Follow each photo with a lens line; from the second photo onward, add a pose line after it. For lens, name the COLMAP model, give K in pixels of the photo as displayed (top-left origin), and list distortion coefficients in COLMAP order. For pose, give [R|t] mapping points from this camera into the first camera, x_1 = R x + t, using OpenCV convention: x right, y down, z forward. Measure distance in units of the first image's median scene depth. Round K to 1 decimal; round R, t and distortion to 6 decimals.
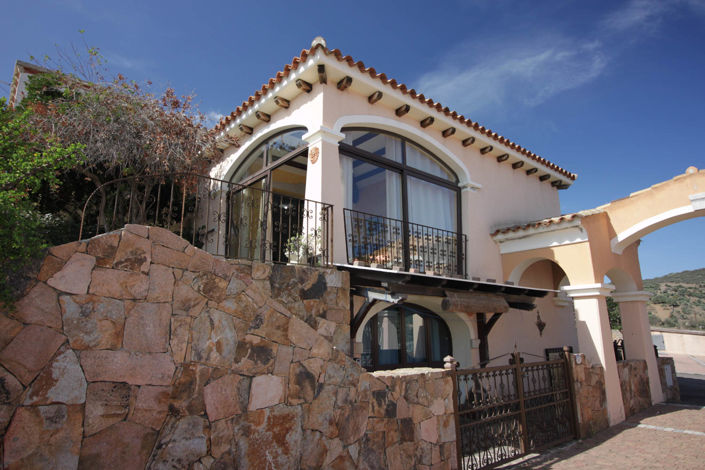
lens RADIAL K [[435.7, 0, 352.5], [0, 435.7, 235.0], [0, 0, 1]] dist [-0.008208, -0.002931]
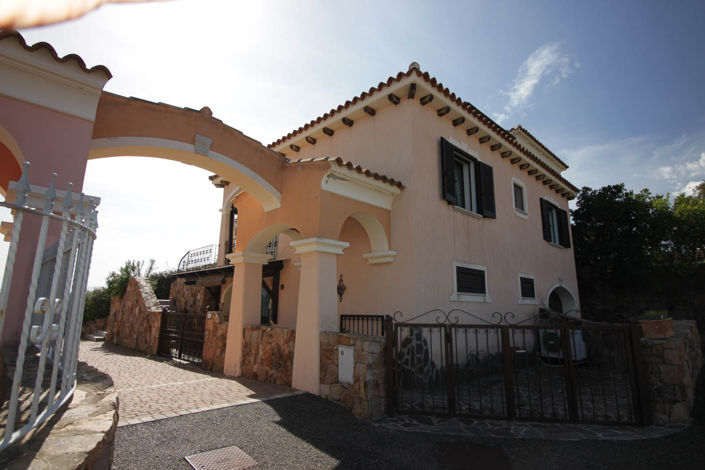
lens RADIAL K [[372.2, 0, 352.5], [0, 372.2, 235.0], [0, 0, 1]] dist [-0.001951, -0.011389]
pose [[0.053898, -0.184879, -0.981282, 1.523701], [0.210130, 0.962806, -0.169856, 0.289489], [0.976187, -0.197041, 0.090742, 1.194956]]
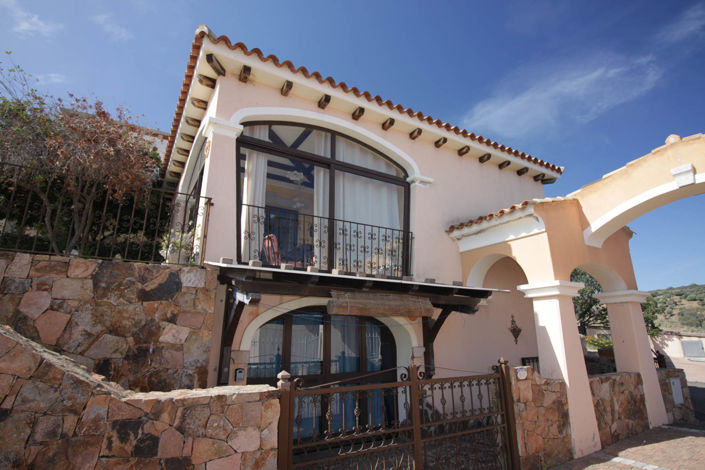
lens RADIAL K [[372.2, 0, 352.5], [0, 372.2, 235.0], [0, 0, 1]] dist [-0.001951, -0.011389]
pose [[0.985728, -0.040833, -0.163321, 0.285989], [0.033330, 0.998271, -0.048421, 0.043348], [0.165016, 0.042286, 0.985384, 0.216757]]
